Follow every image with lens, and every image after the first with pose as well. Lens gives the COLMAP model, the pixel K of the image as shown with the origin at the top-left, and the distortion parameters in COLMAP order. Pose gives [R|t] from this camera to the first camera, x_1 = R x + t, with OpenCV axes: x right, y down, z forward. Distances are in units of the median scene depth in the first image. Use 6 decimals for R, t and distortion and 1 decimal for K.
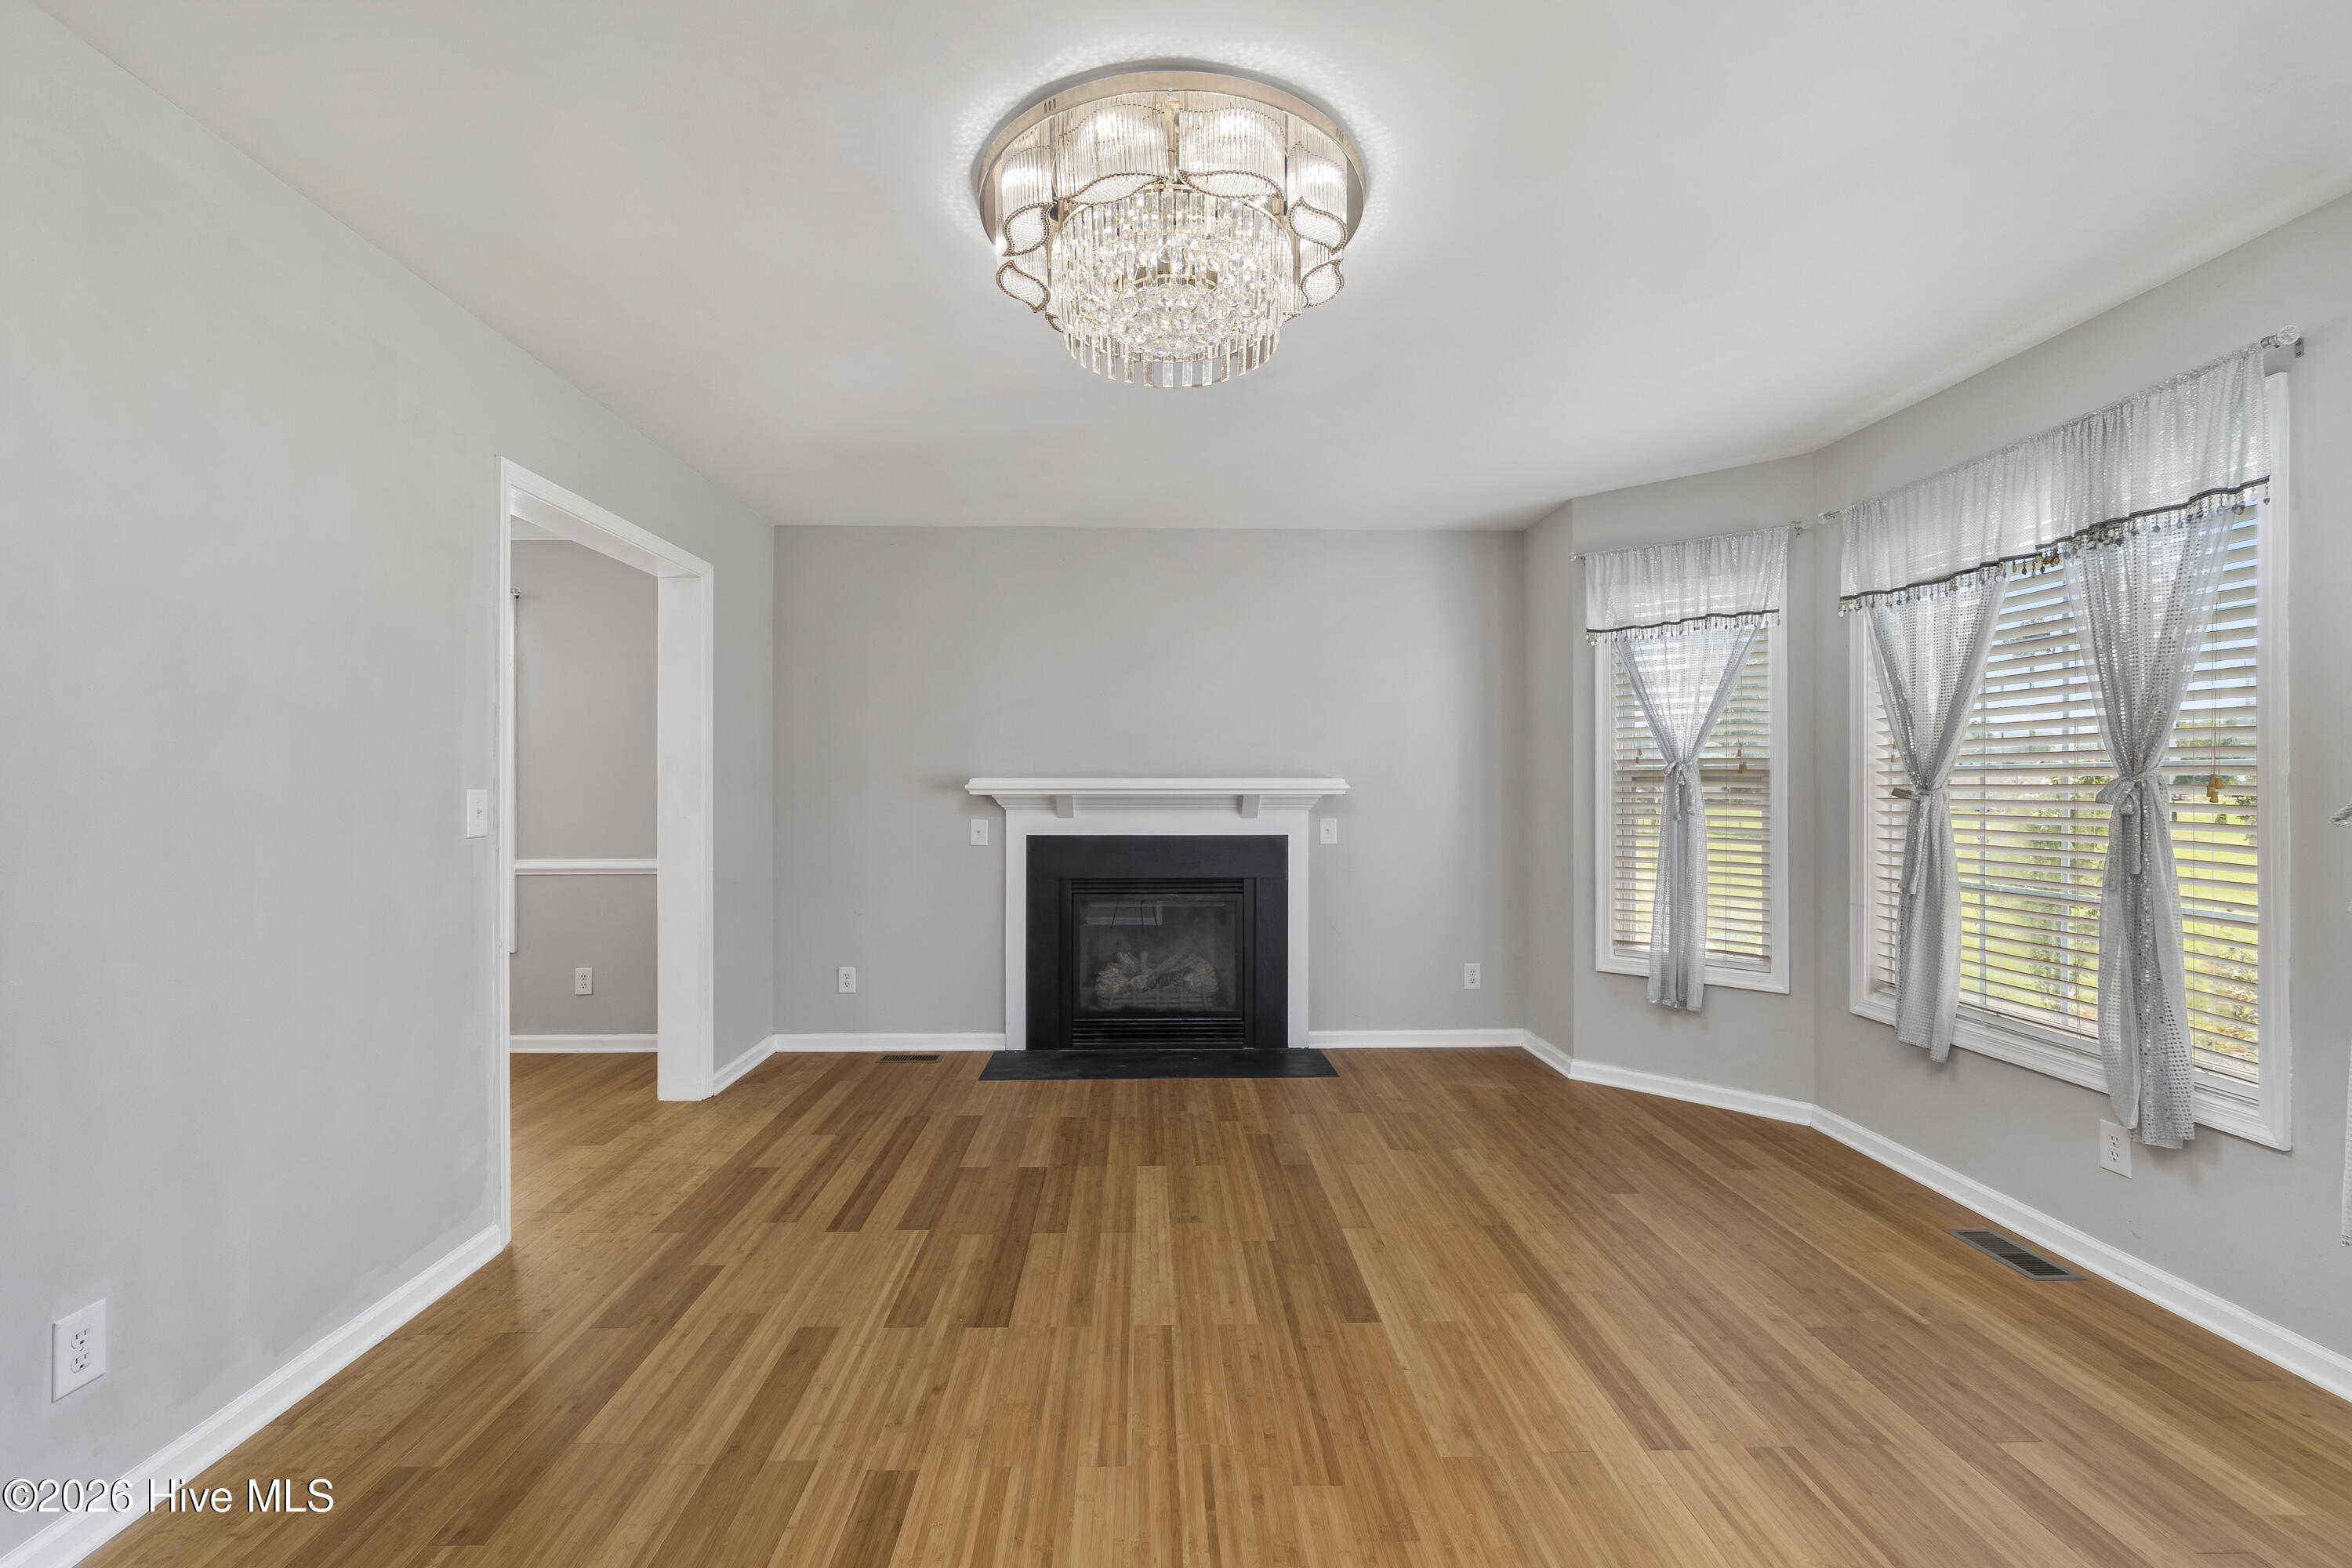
lens RADIAL K [[1010.8, 0, 1164.0], [0, 1010.8, 774.9], [0, 0, 1]] dist [-0.005093, 0.000591]
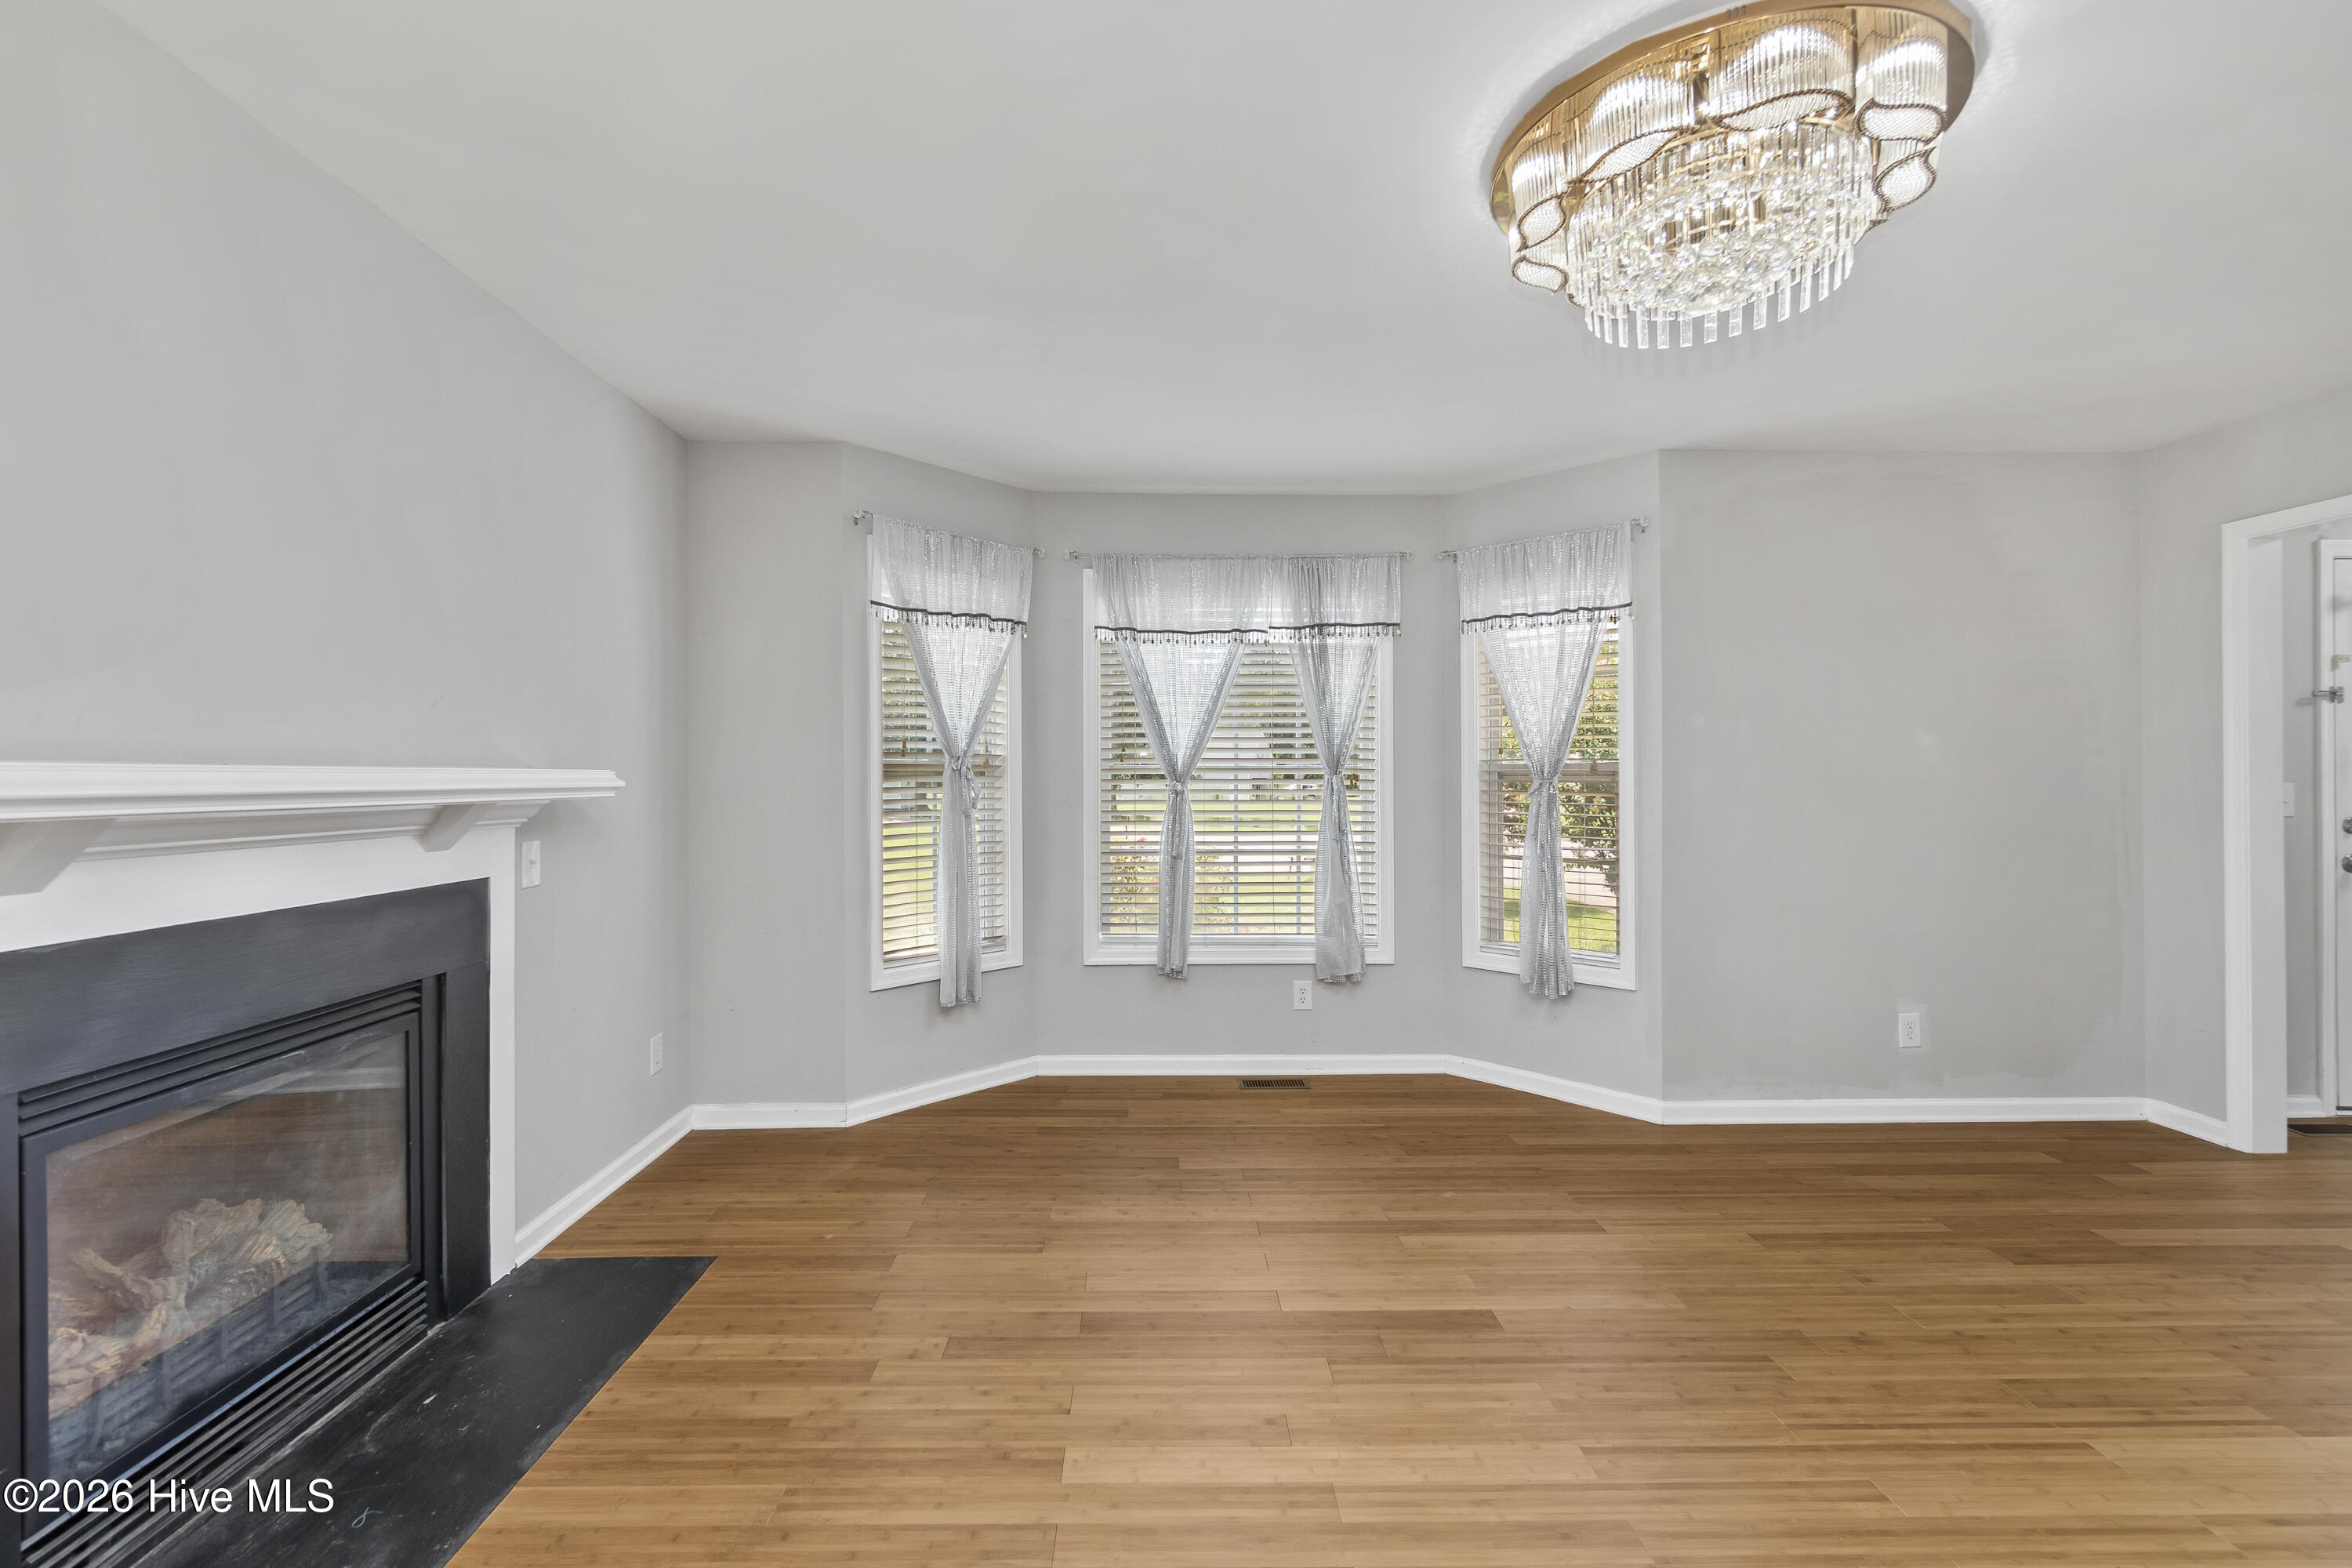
lens RADIAL K [[1005.6, 0, 1168.0], [0, 1005.6, 792.8], [0, 0, 1]] dist [-0.000980, 0.001127]
pose [[0.005296, -0.014243, 0.999885, -0.604482], [-0.008820, 0.999859, 0.014289, 0.008255], [-0.999947, -0.008895, 0.005170, 1.012933]]
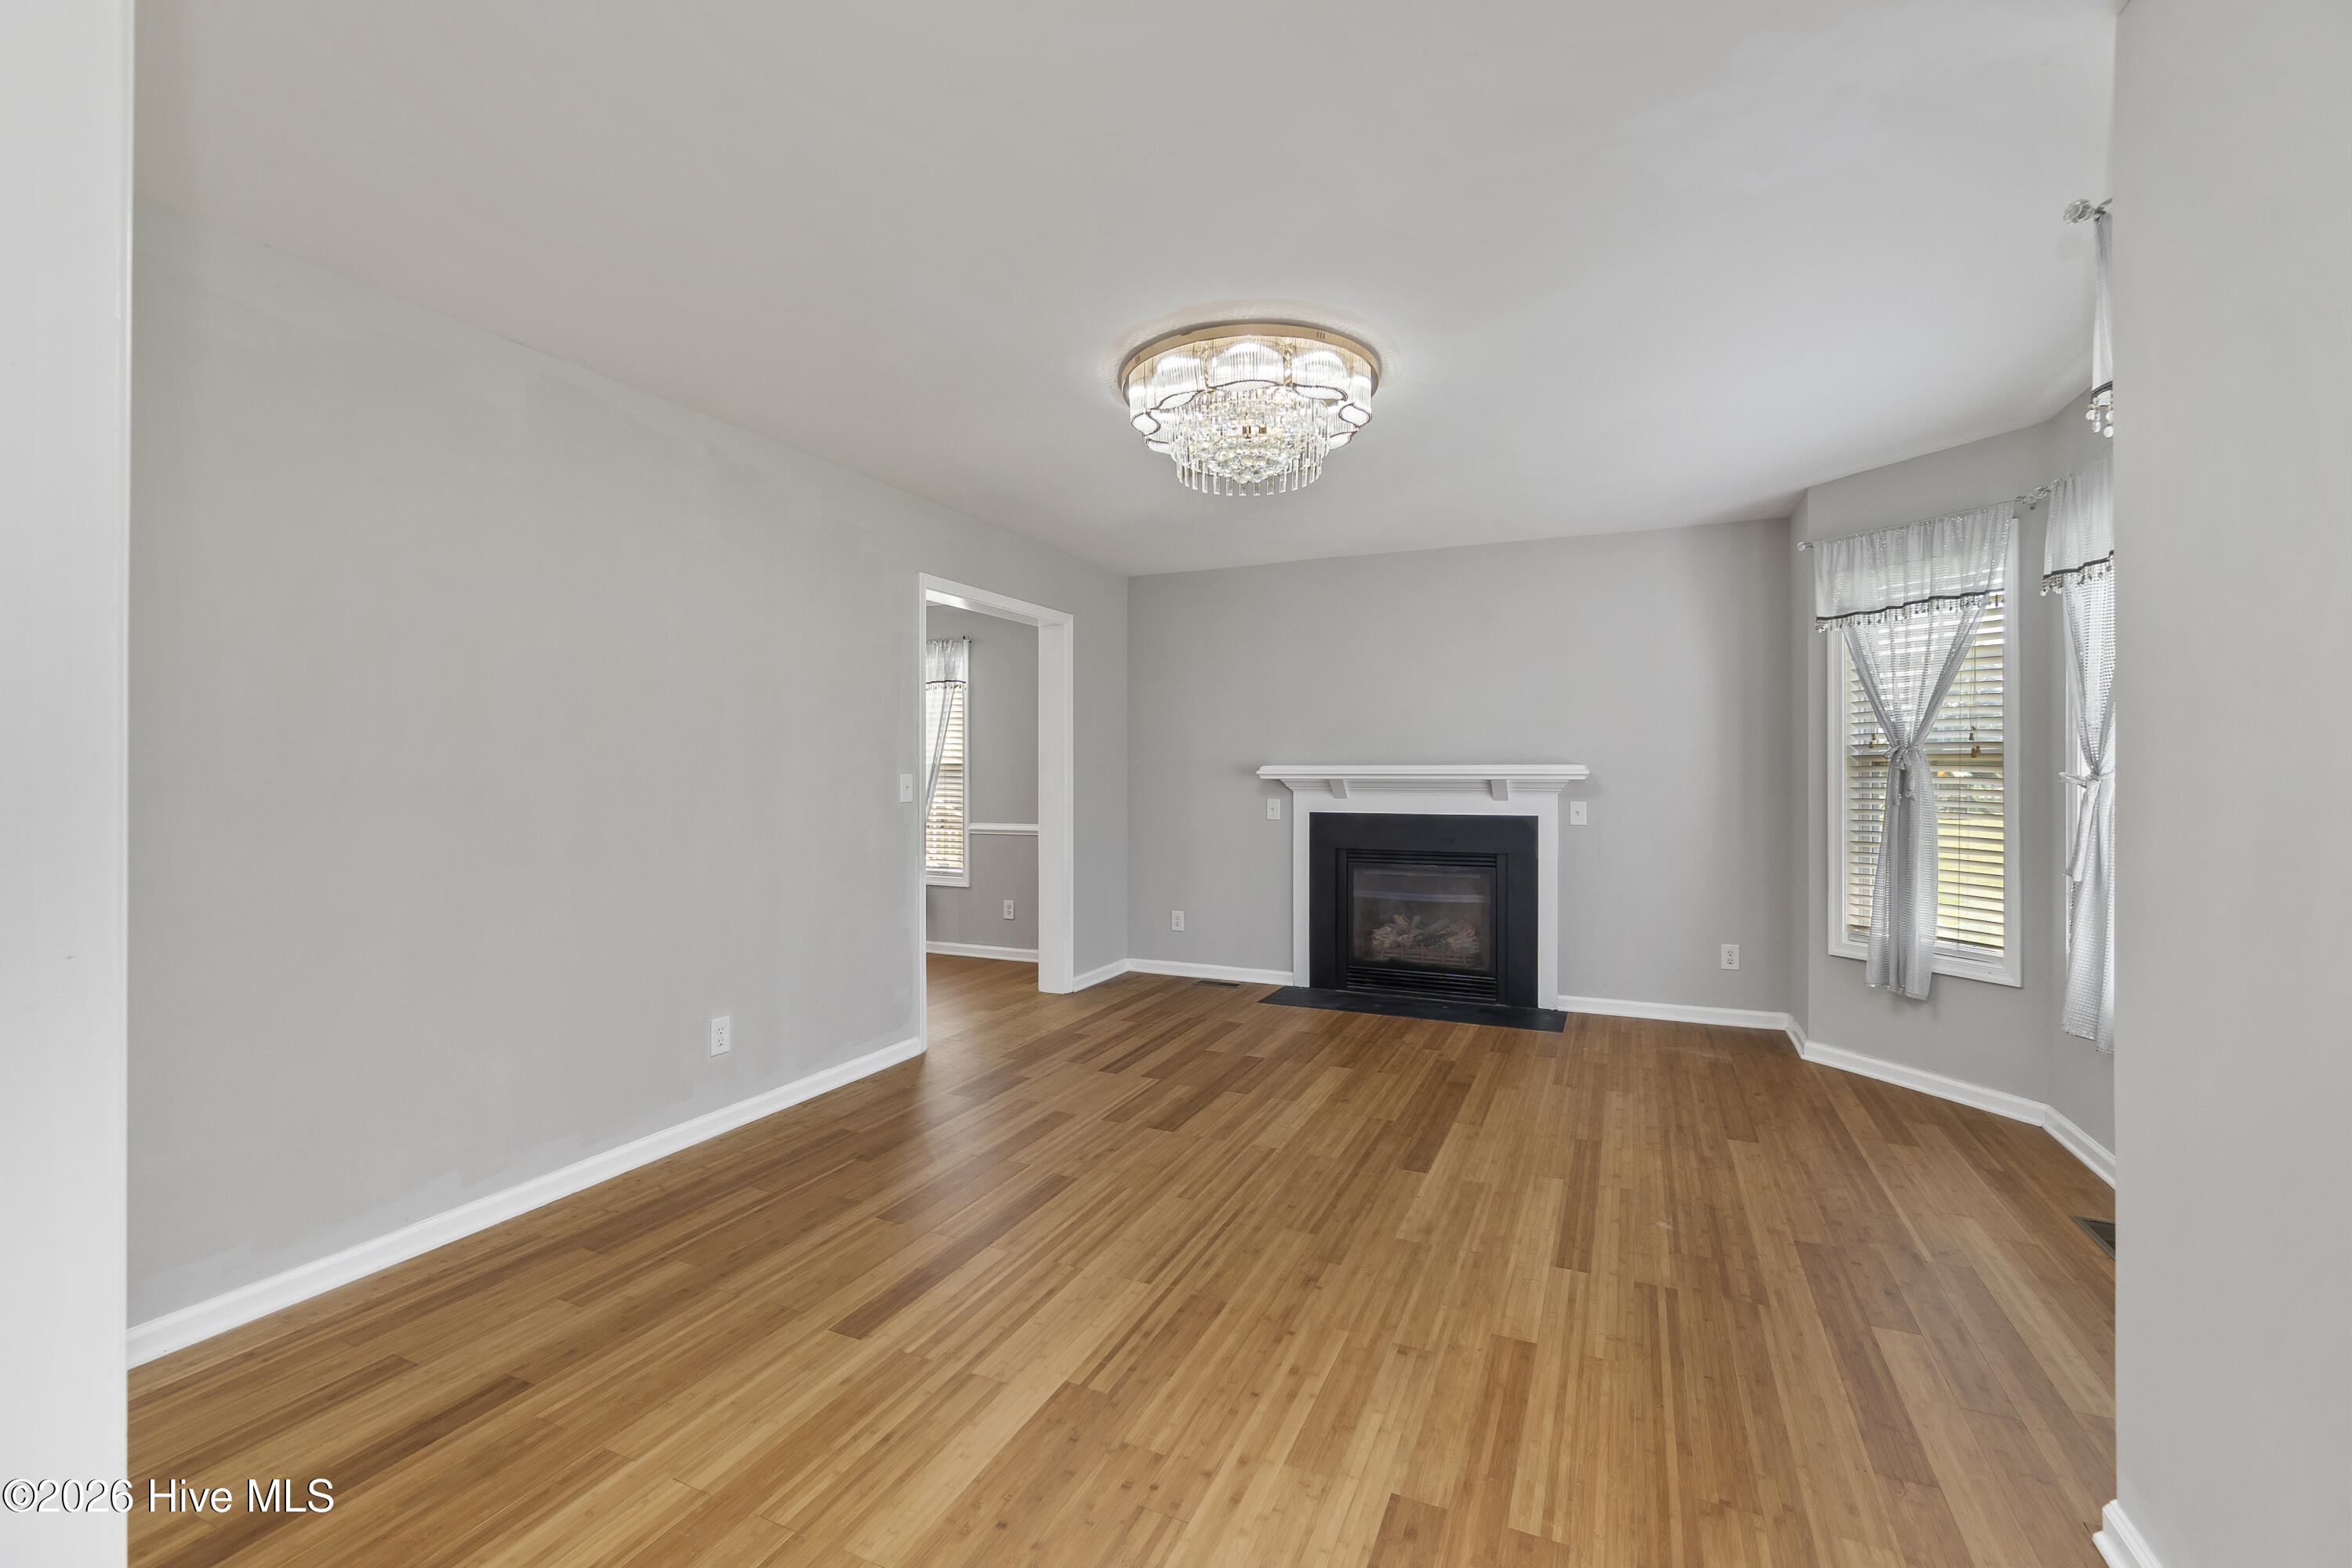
lens RADIAL K [[1003.3, 0, 1164.7], [0, 1003.3, 771.8], [0, 0, 1]] dist [-0.003621, 0.000408]
pose [[0.898077, -0.000701, -0.439838, 0.372230], [0.005183, 0.999946, 0.008989, -0.001710], [0.439809, -0.010353, 0.898032, -0.258152]]
